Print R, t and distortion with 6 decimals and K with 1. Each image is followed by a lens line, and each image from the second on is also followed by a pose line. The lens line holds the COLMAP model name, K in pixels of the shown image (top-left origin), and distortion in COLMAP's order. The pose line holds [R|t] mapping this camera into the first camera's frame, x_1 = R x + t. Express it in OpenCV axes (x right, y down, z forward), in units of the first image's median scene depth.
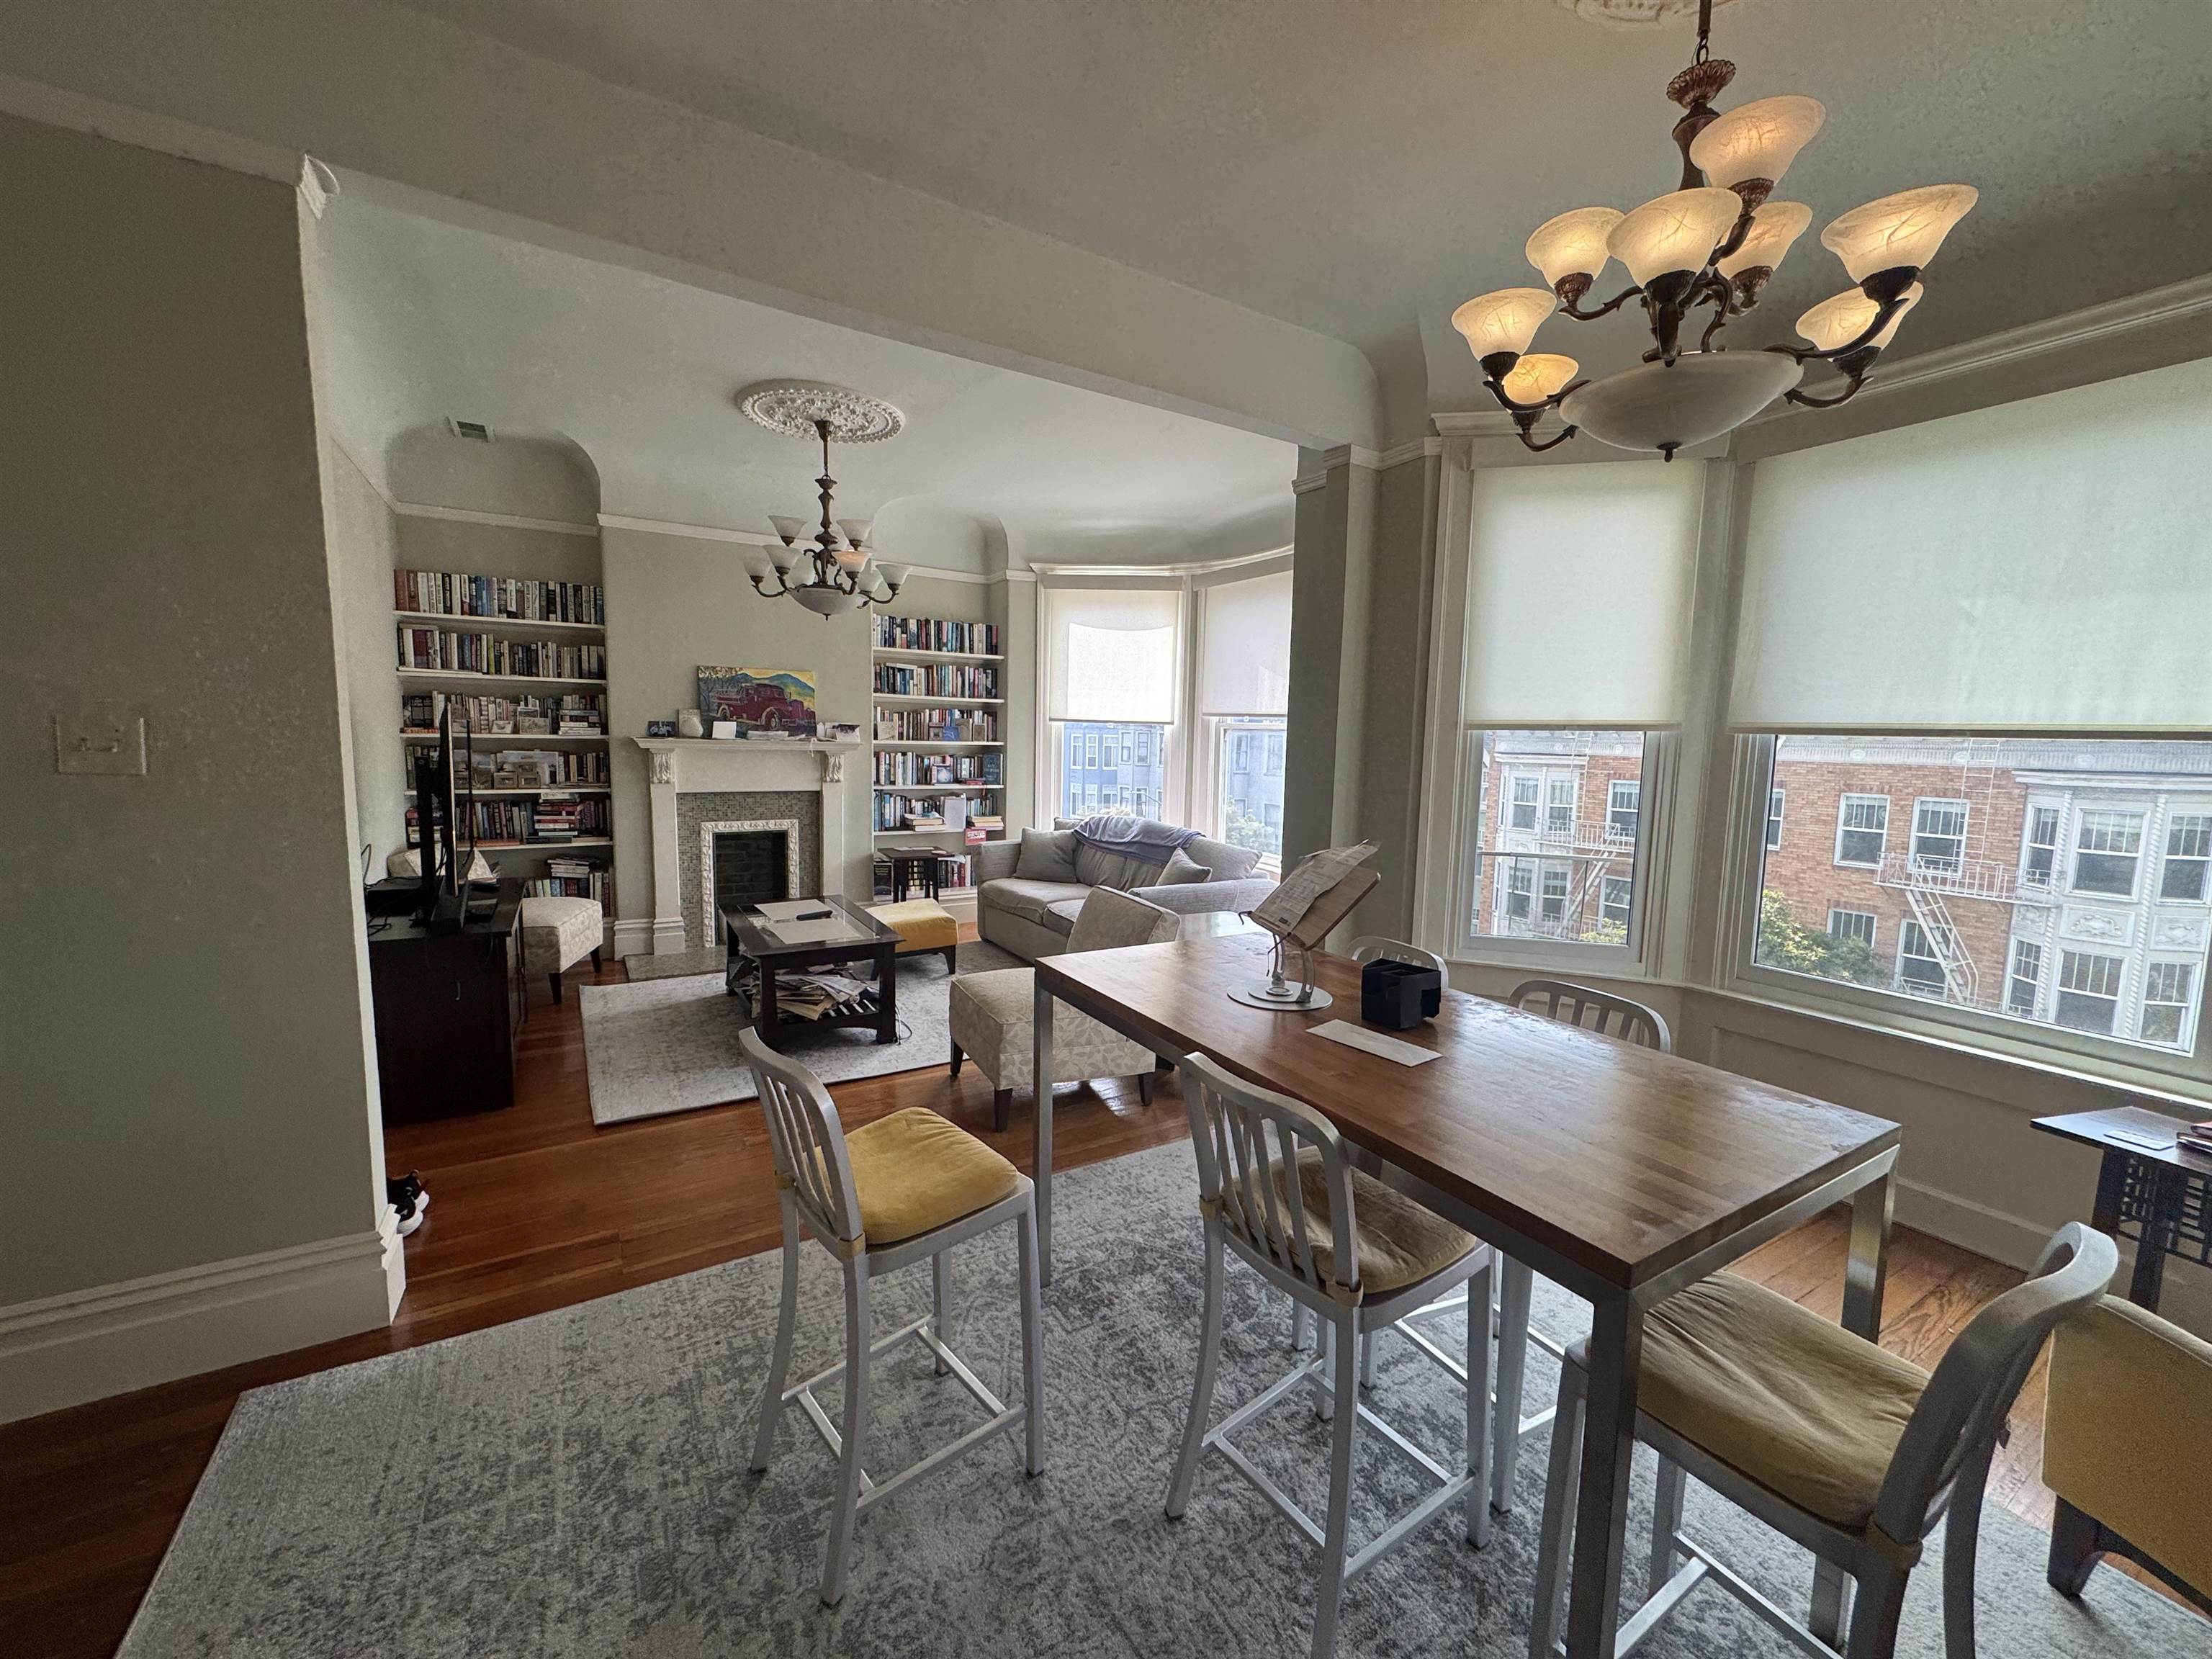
lens RADIAL K [[881.2, 0, 1101.0], [0, 881.2, 830.6], [0, 0, 1]] dist [-0.002949, -0.000257]
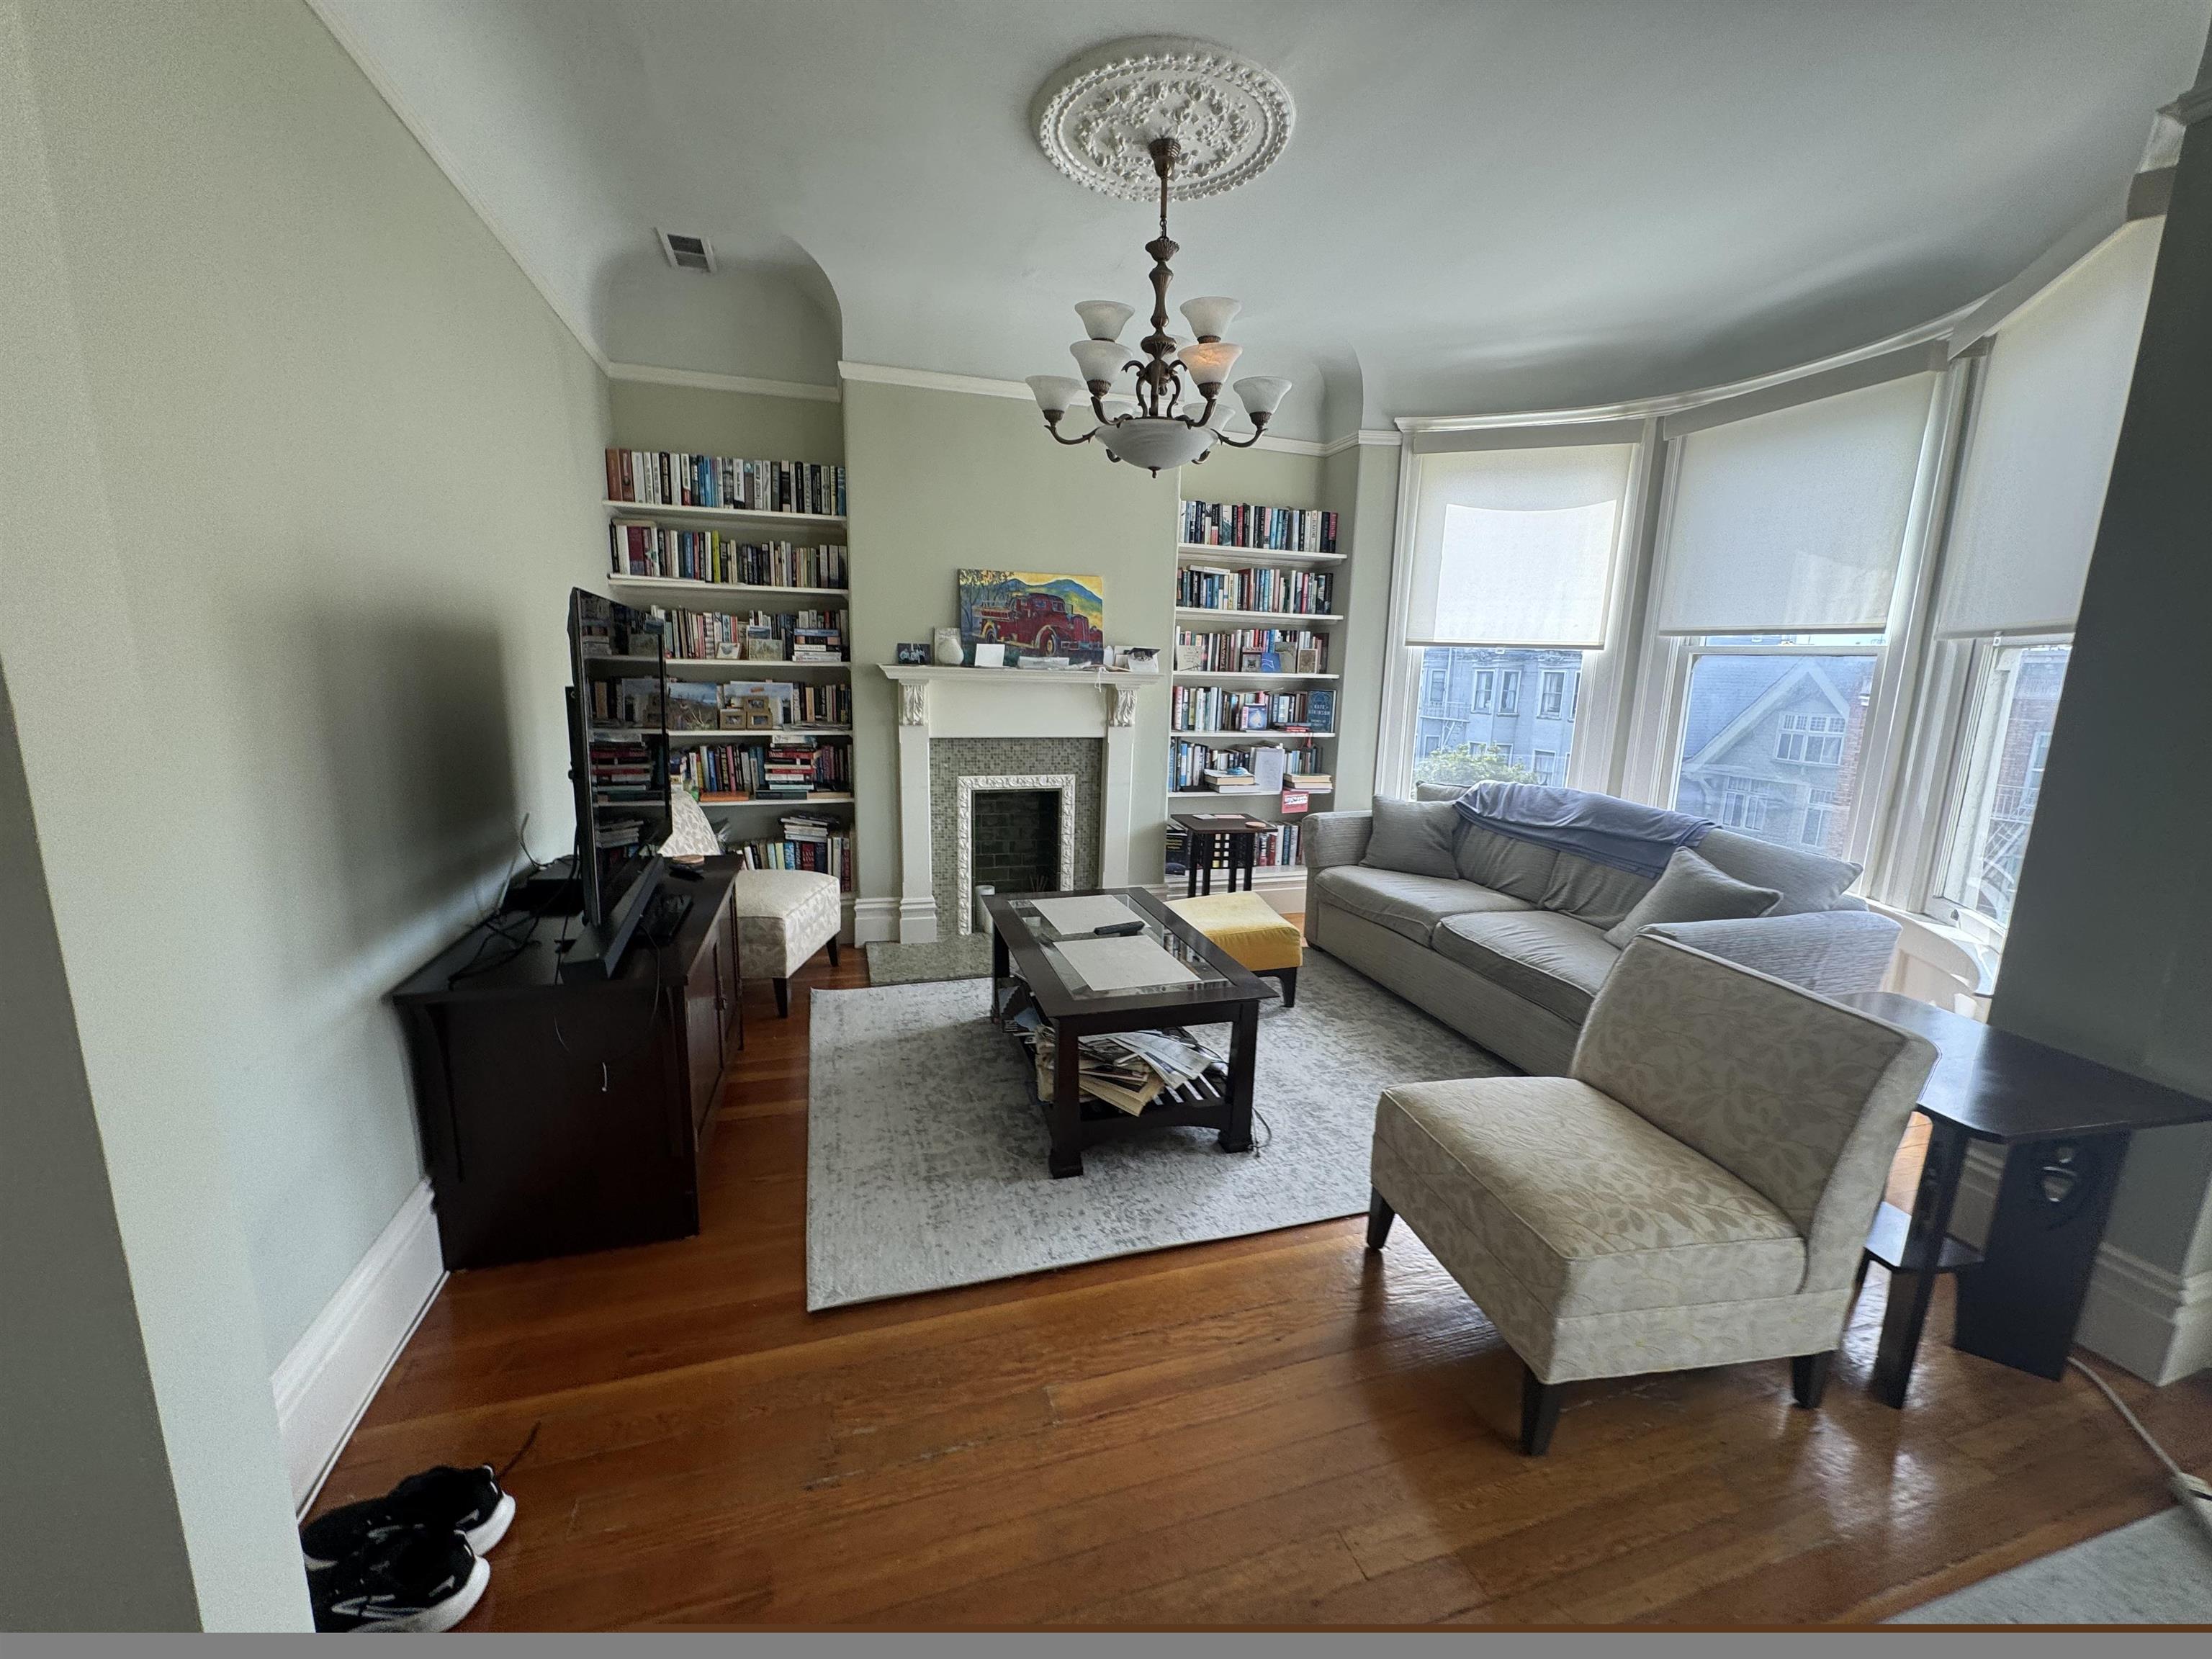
lens RADIAL K [[881.9, 0, 1097.9], [0, 881.9, 830.9], [0, 0, 1]] dist [0.000477, 0.000360]
pose [[0.968480, 0.046774, -0.244660, -0.148329], [-0.029624, 0.996869, 0.073311, -0.022875], [0.247323, -0.063753, 0.966833, 0.288152]]
